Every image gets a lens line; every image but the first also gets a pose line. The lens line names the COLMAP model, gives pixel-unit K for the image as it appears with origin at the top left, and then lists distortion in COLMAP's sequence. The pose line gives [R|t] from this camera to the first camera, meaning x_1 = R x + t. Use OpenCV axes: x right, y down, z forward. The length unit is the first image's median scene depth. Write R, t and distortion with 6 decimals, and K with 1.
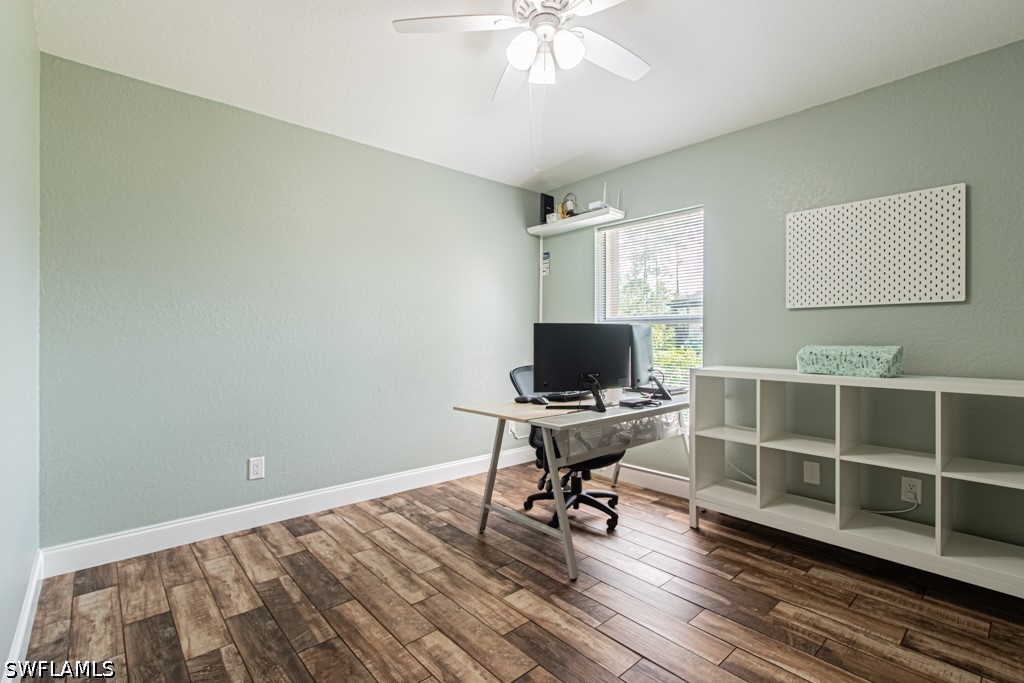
lens RADIAL K [[474.7, 0, 510.2], [0, 474.7, 339.0], [0, 0, 1]] dist [0.003887, -0.000636]
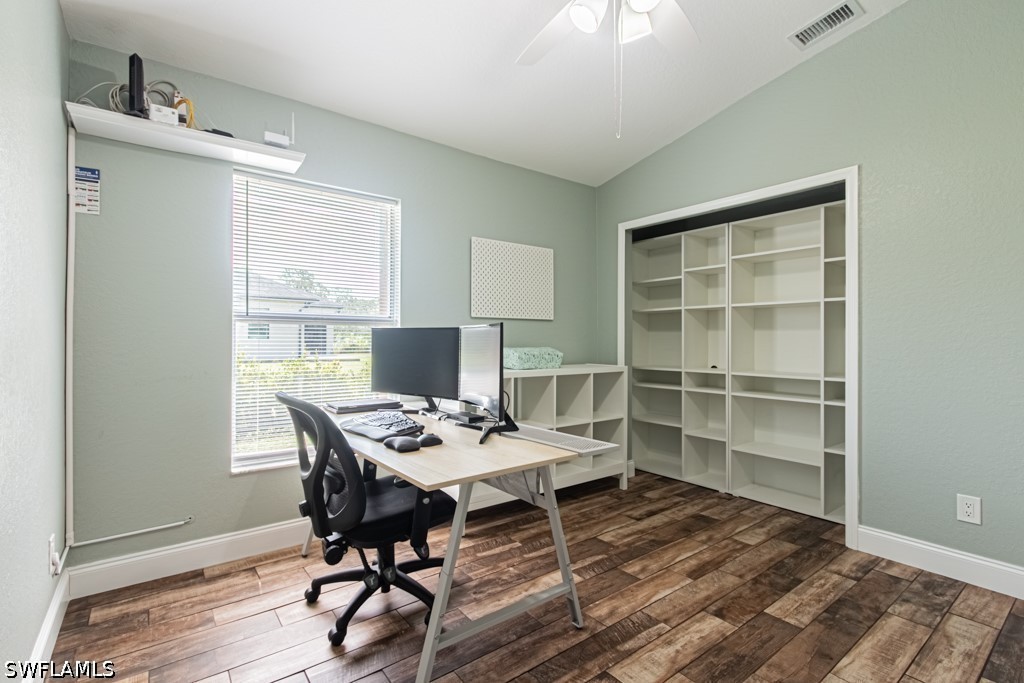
lens RADIAL K [[453.4, 0, 510.3], [0, 453.4, 340.3], [0, 0, 1]] dist [0.000141, -0.000057]
pose [[0.095714, 0.000245, 0.995409, -0.699166], [0.003977, 0.999992, -0.000628, -0.007079], [-0.995401, 0.004018, 0.095712, 1.064447]]
